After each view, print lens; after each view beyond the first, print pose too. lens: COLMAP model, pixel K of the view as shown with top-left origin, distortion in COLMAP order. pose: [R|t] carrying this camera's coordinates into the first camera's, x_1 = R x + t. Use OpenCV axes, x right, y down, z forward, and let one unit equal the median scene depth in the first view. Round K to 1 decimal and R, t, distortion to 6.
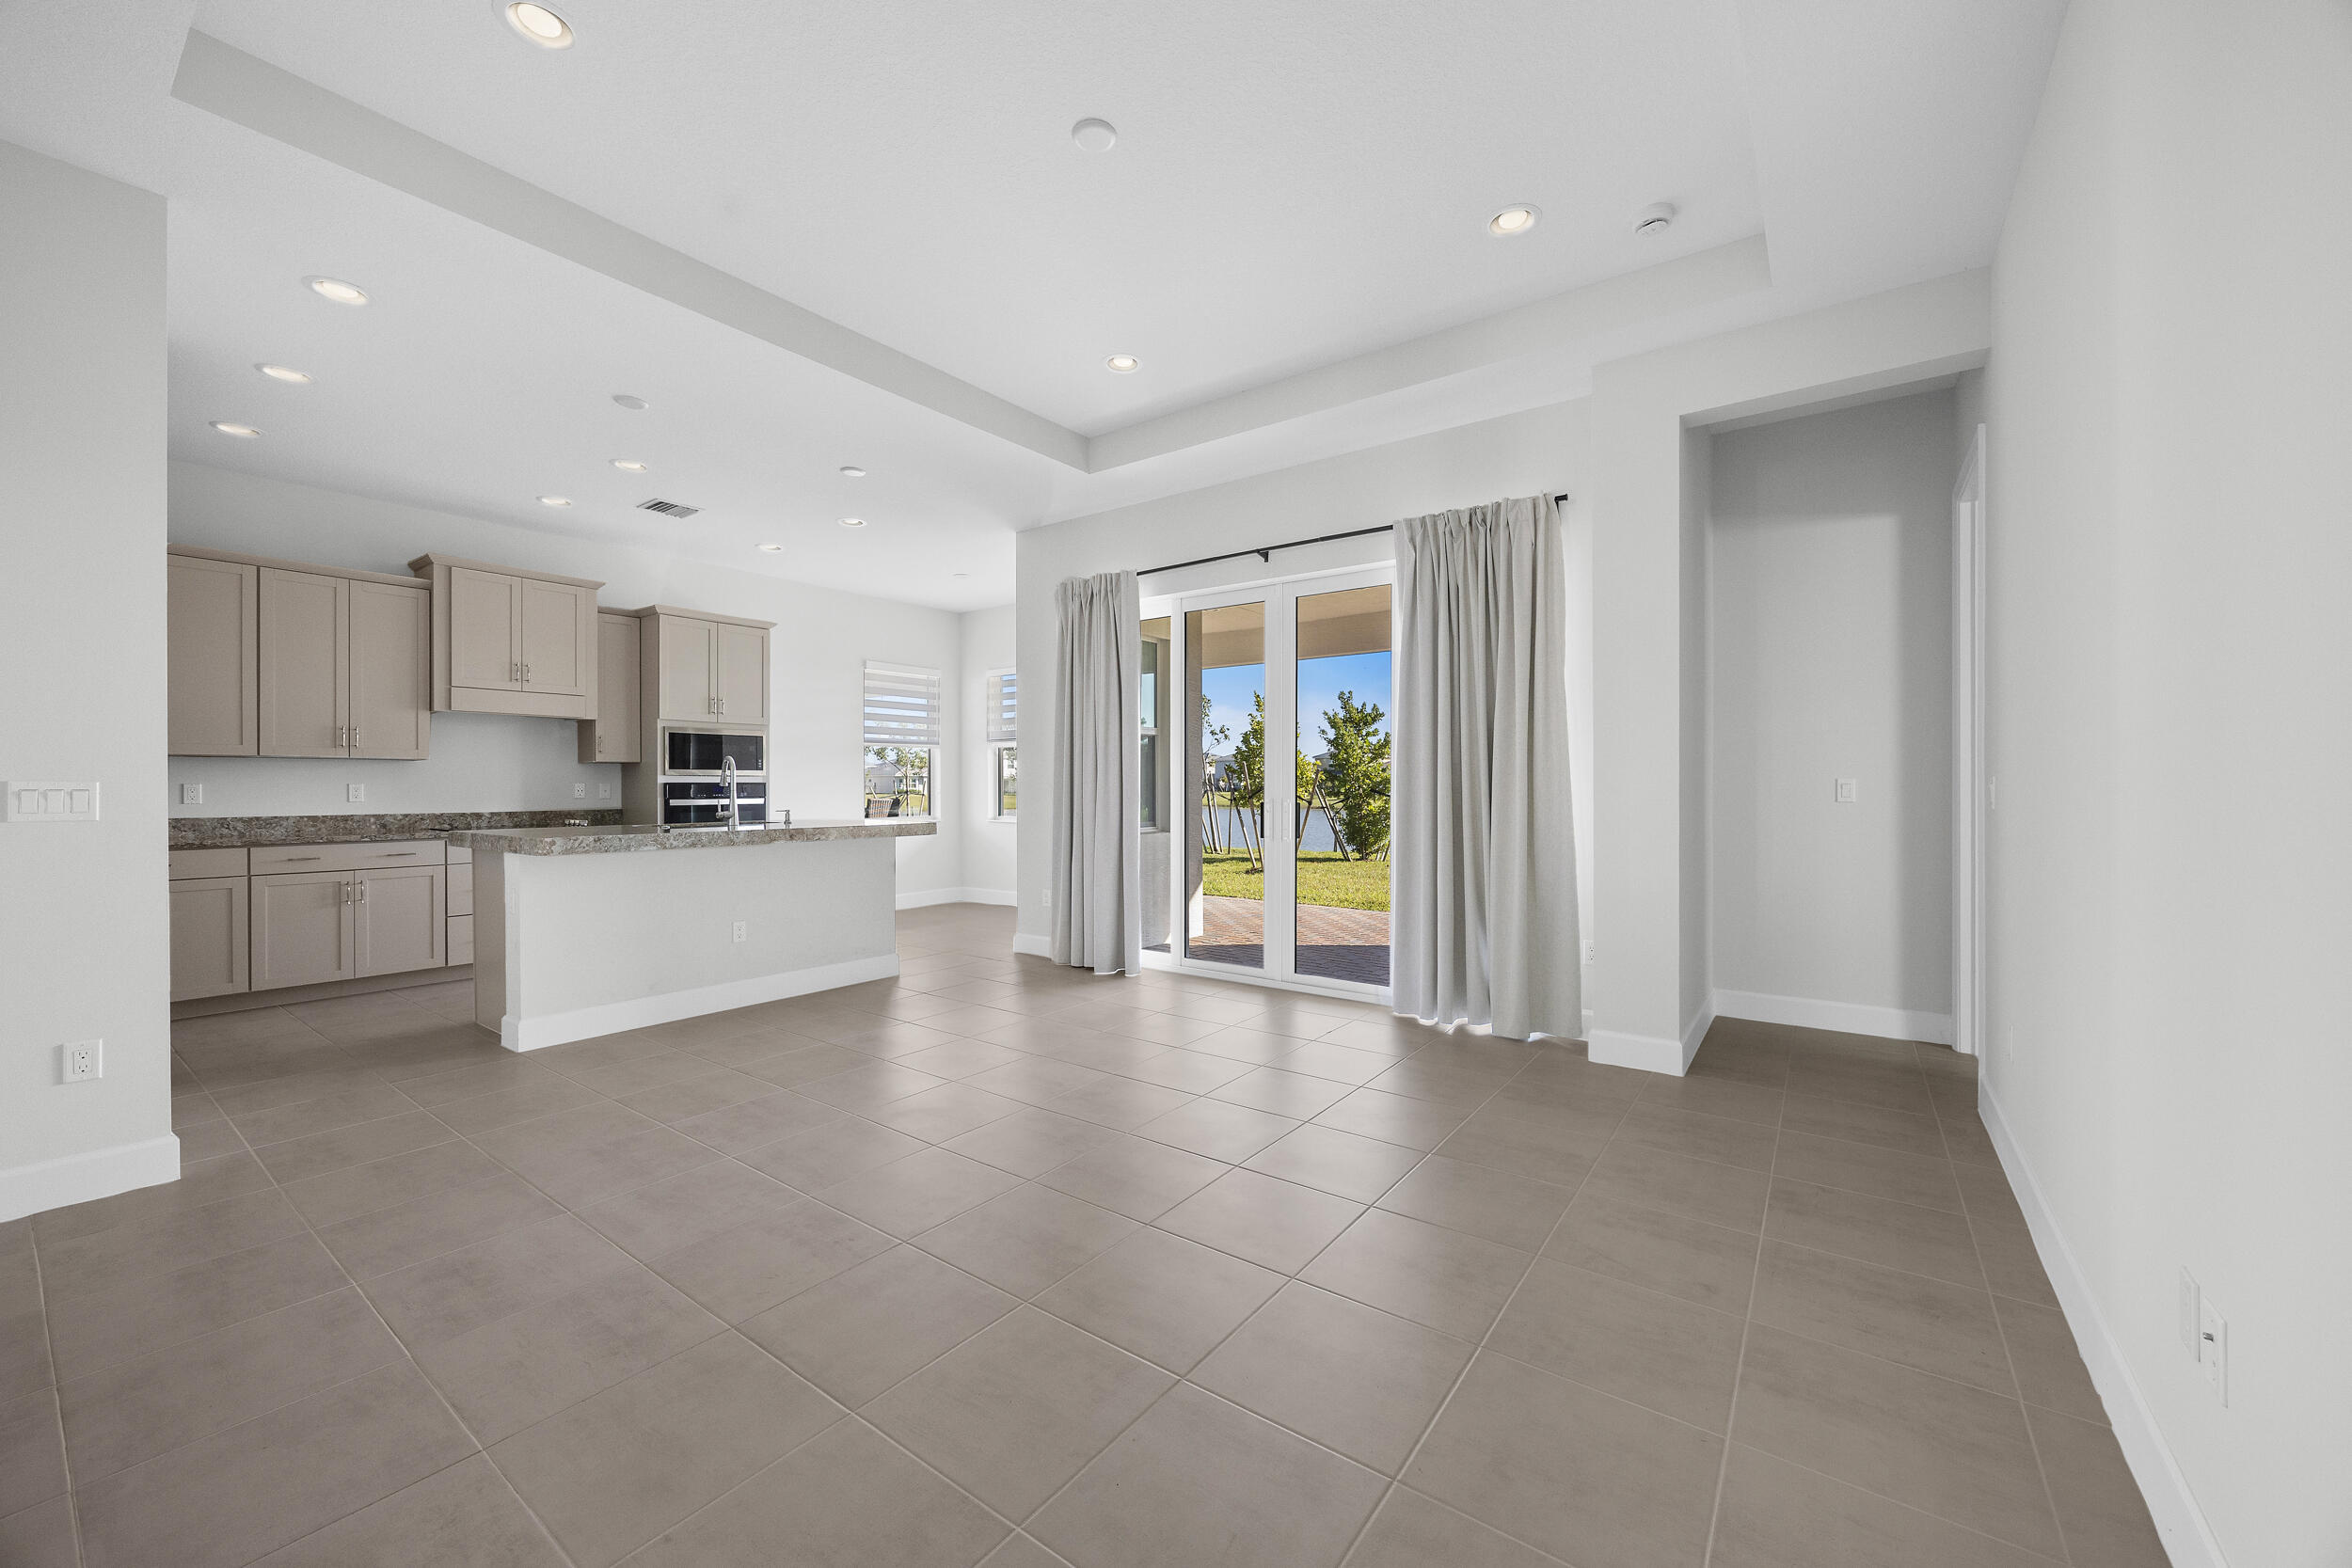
lens RADIAL K [[899.7, 0, 1181.9], [0, 899.7, 776.5], [0, 0, 1]] dist [-0.004550, 0.000991]
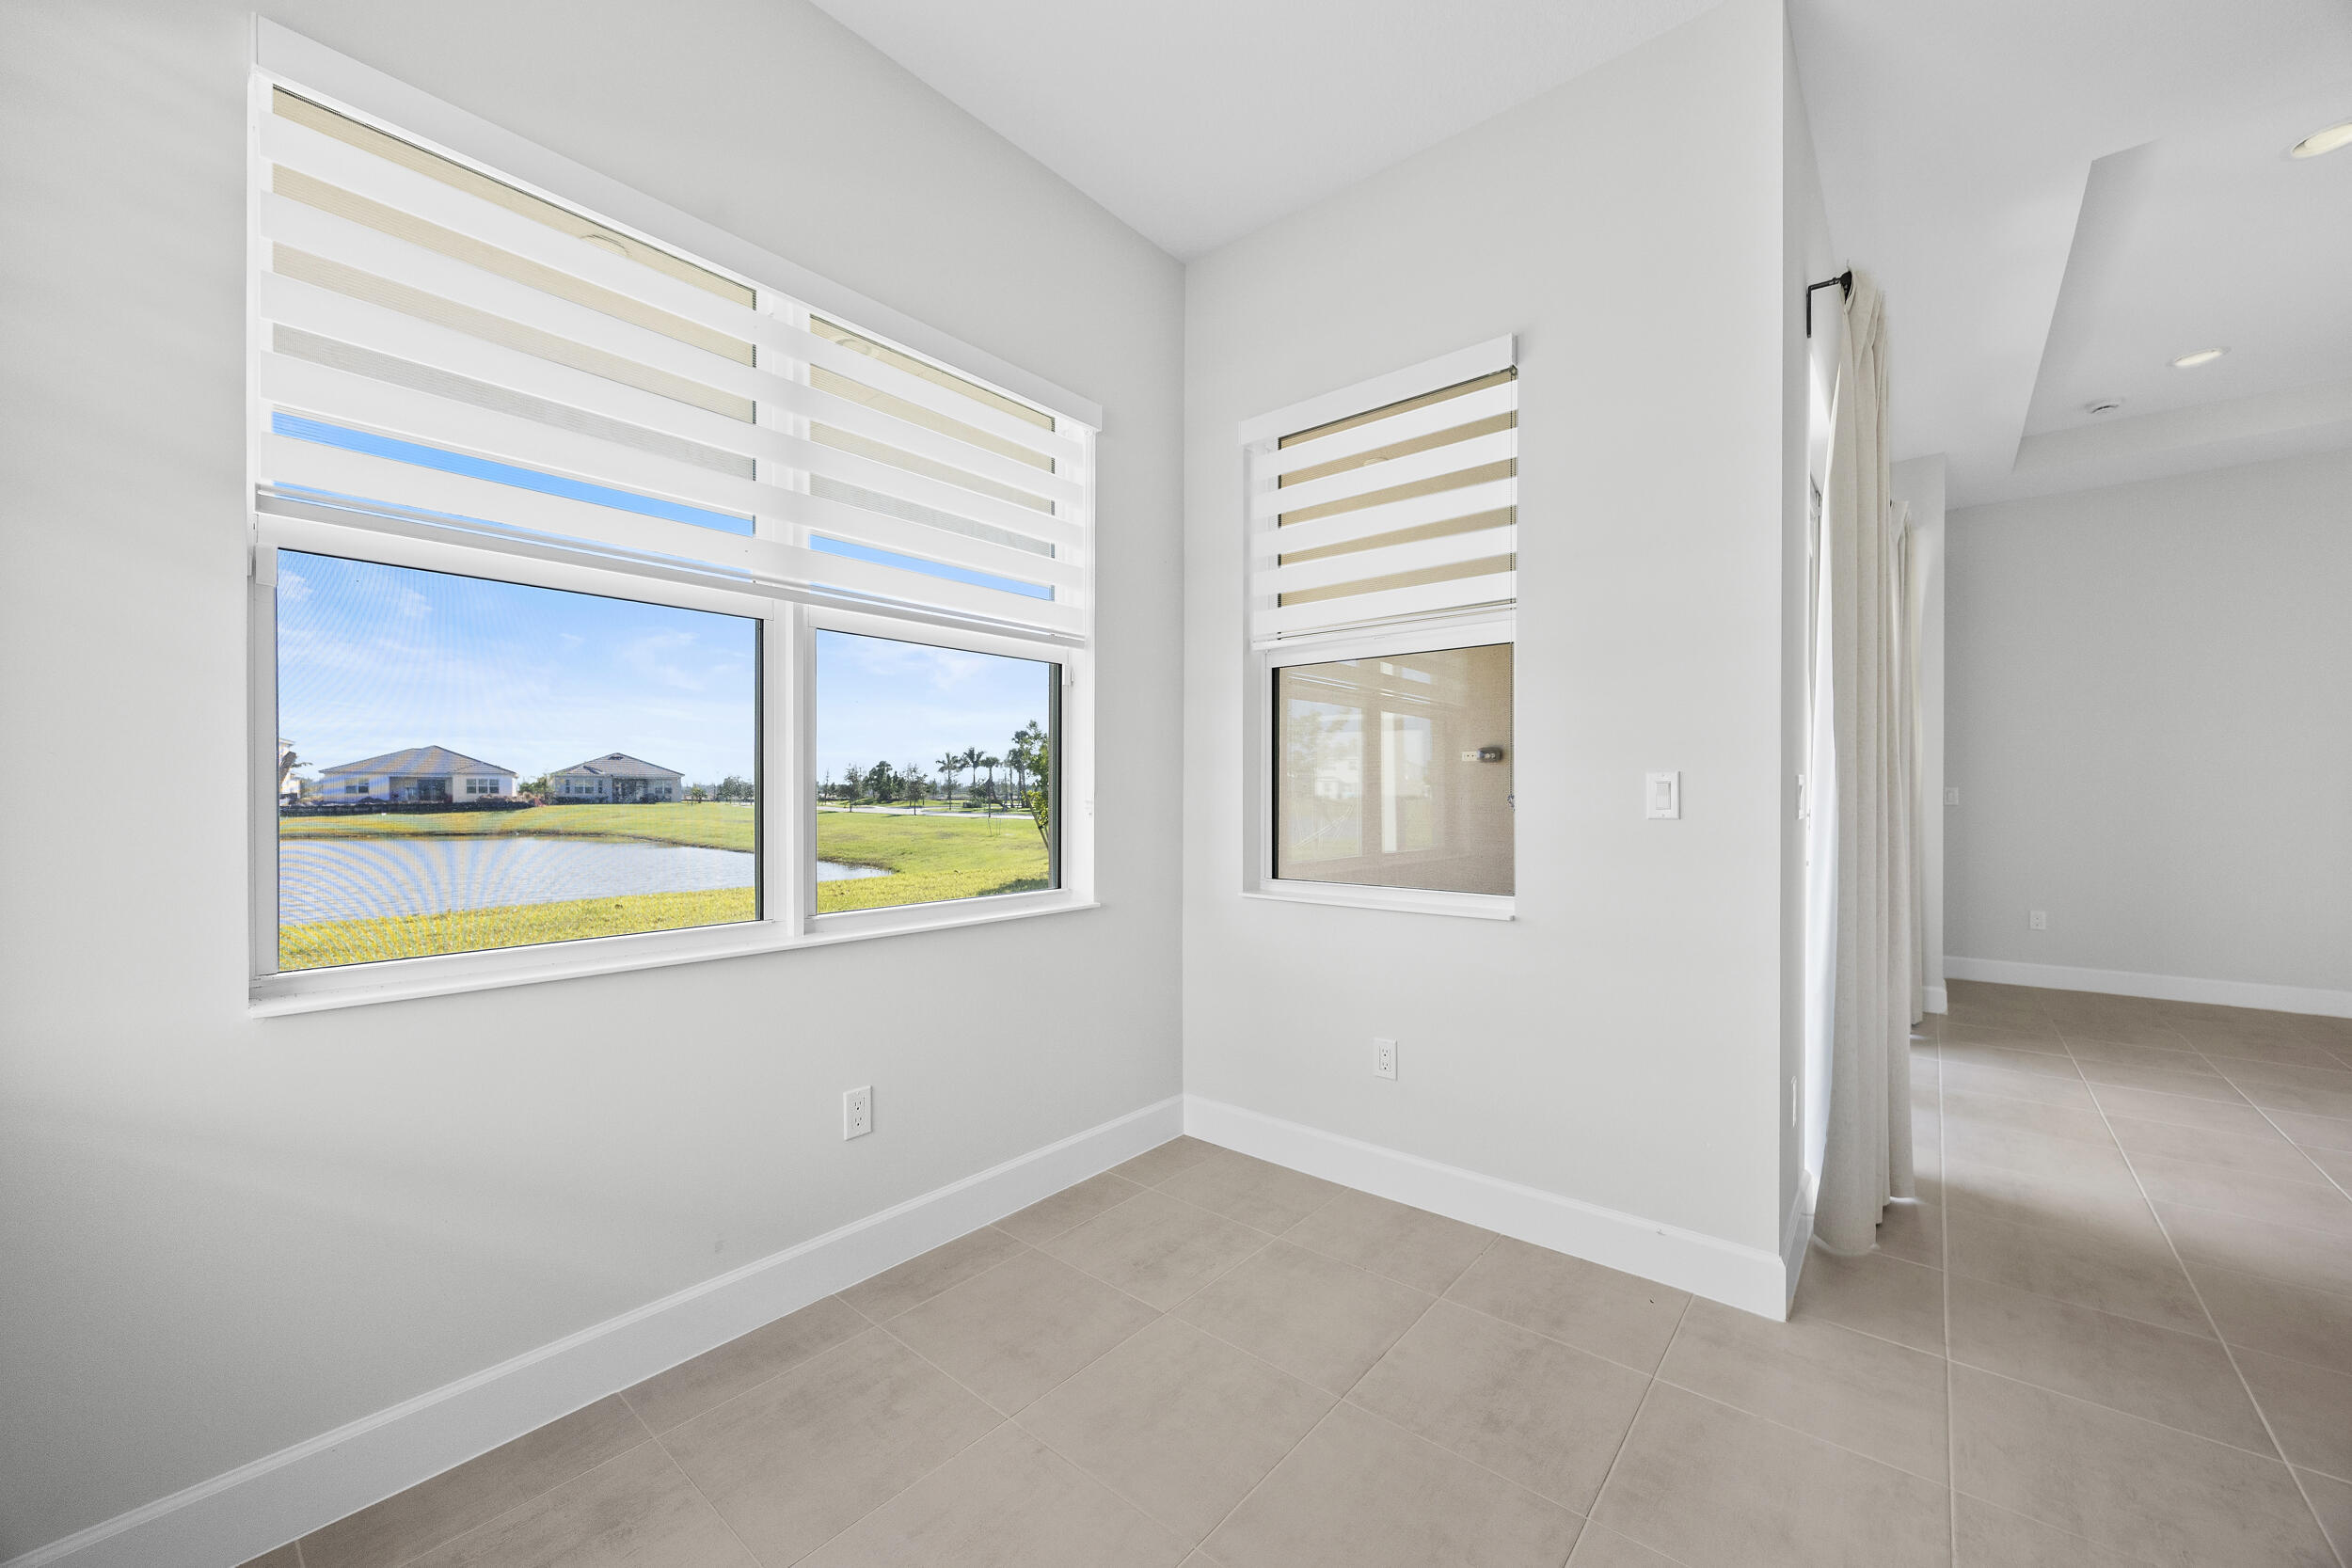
lens RADIAL K [[899.7, 0, 1193.3], [0, 899.7, 800.0], [0, 0, 1]] dist [-0.004550, 0.000991]
pose [[0.068965, -0.005954, 0.997601, -0.646814], [-0.010210, 0.999926, 0.006674, 0.017332], [-0.997567, -0.010646, 0.068899, 1.497867]]
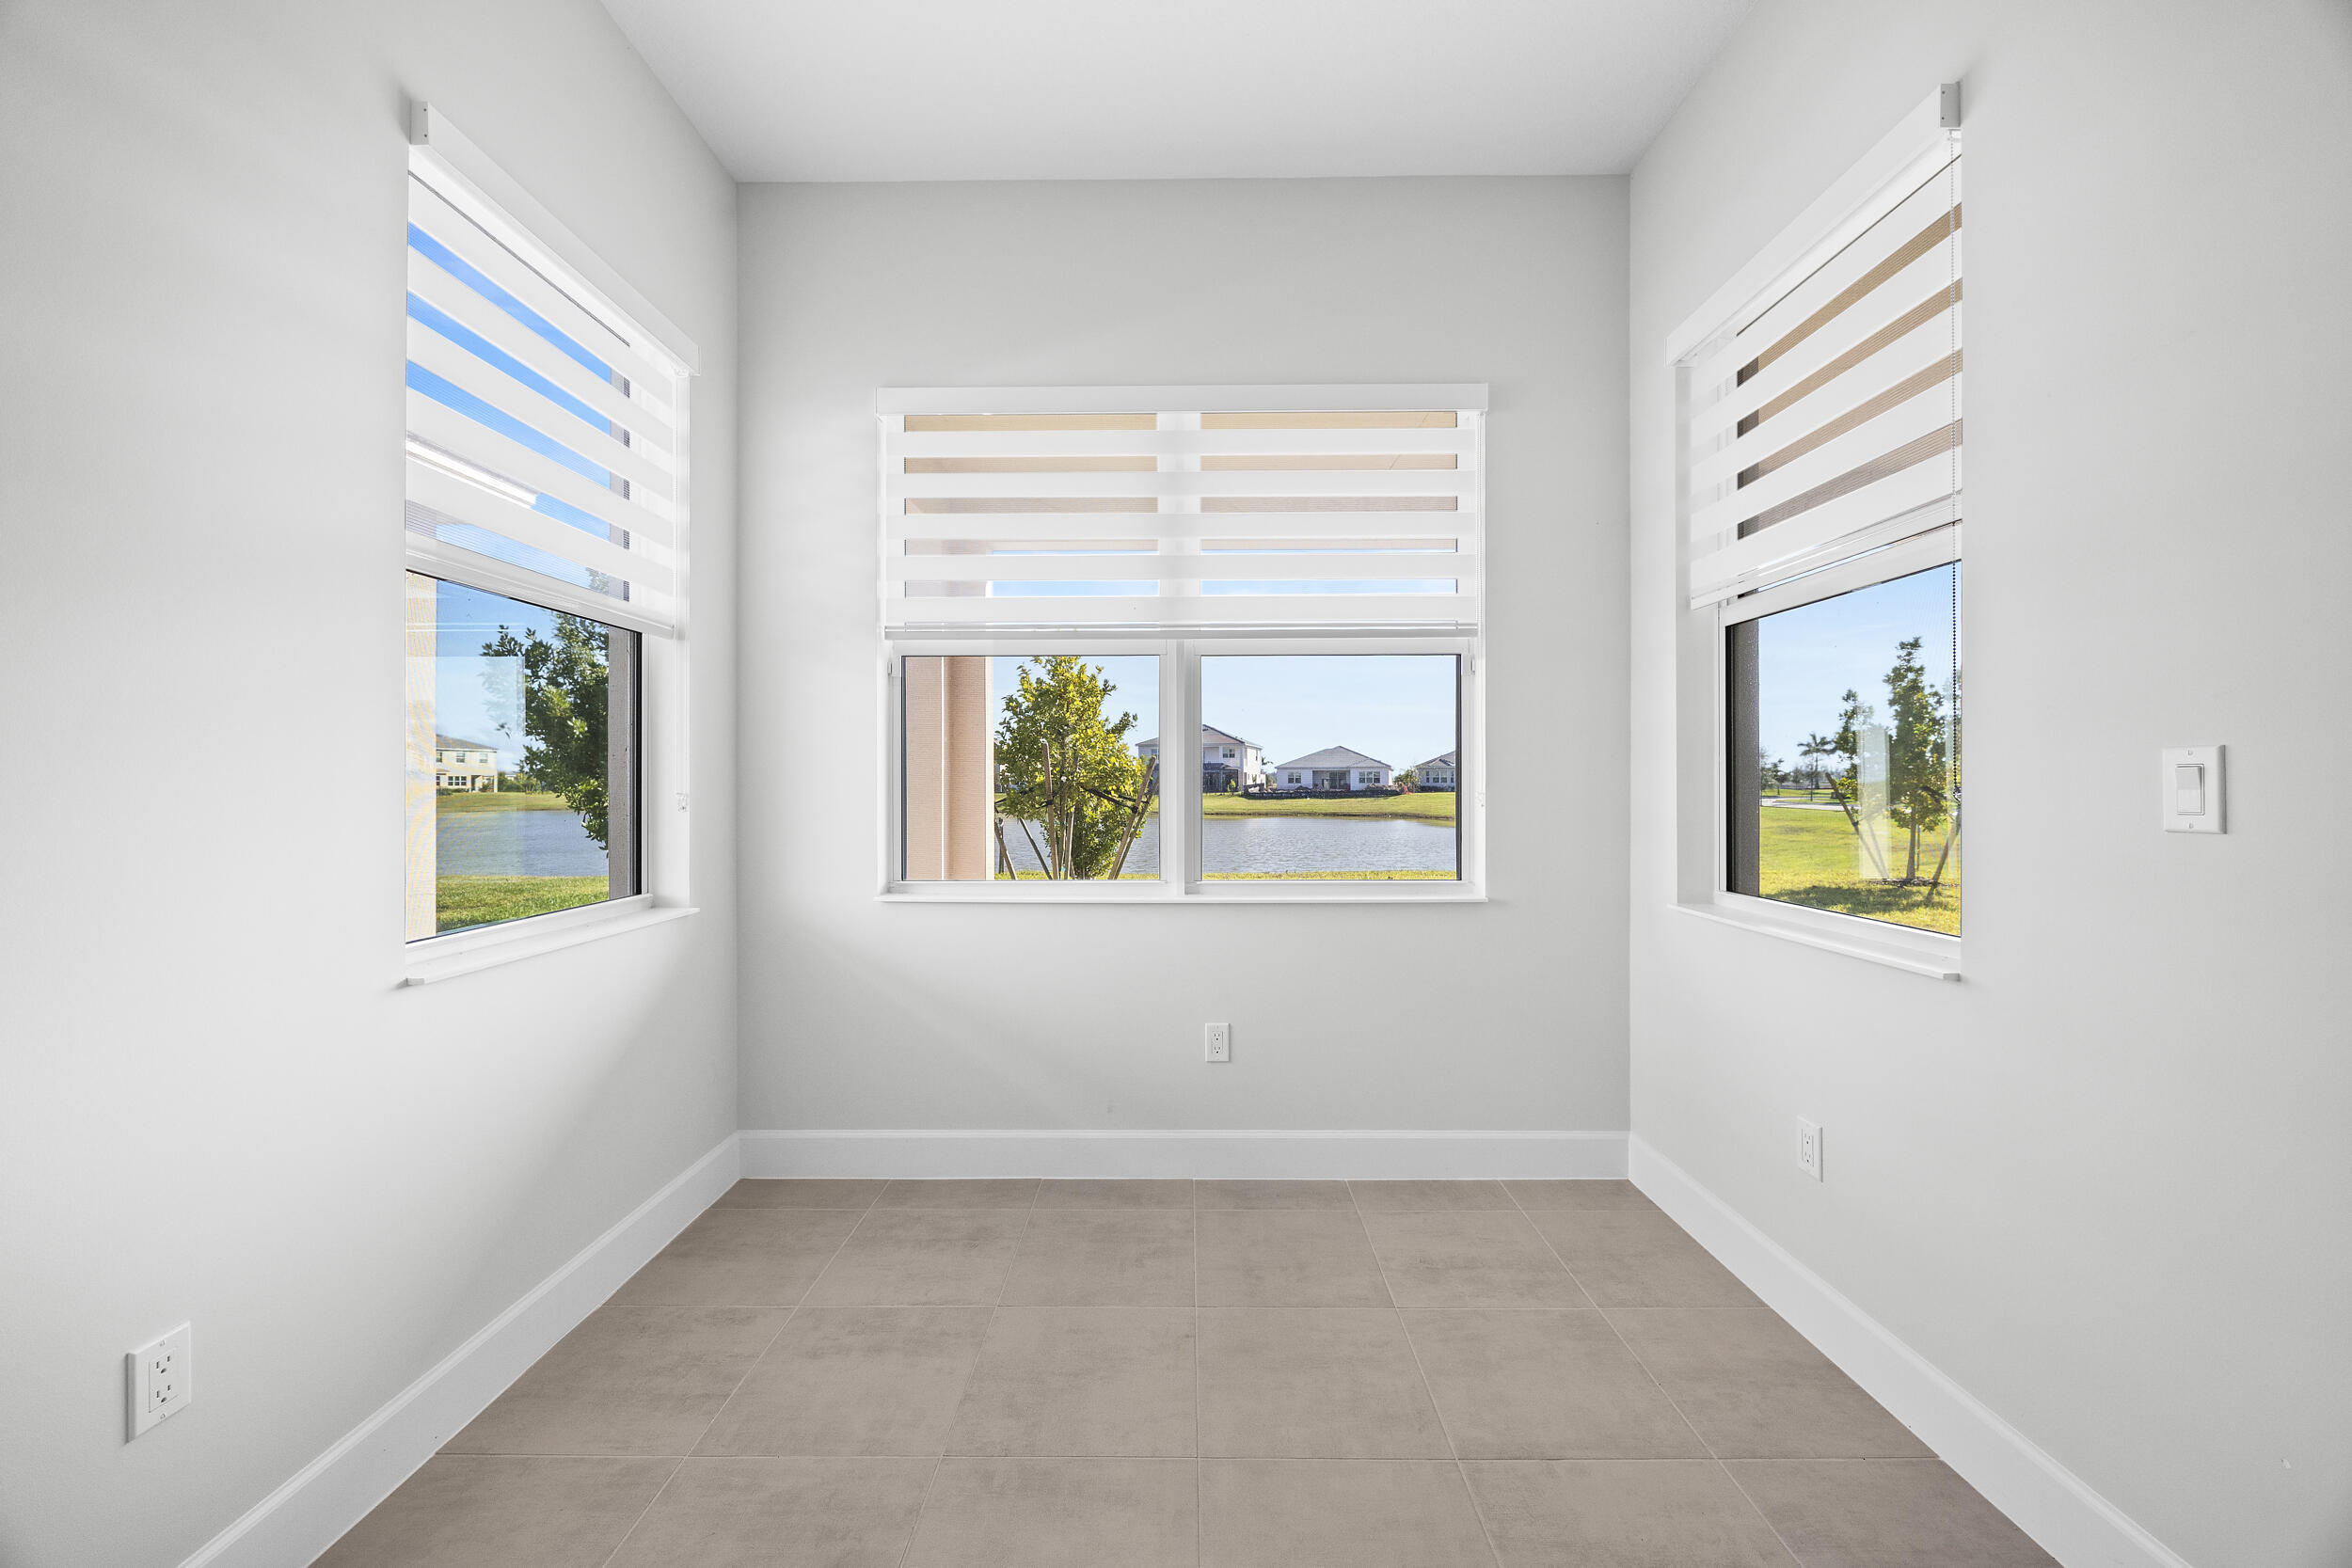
lens RADIAL K [[899.7, 0, 1173.6], [0, 899.7, 782.0], [0, 0, 1]] dist [-0.004550, 0.000991]
pose [[0.819091, -0.000094, 0.573664, -0.558074], [-0.003919, 0.999976, 0.005759, 0.013773], [-0.573650, -0.006966, 0.819071, 1.265793]]
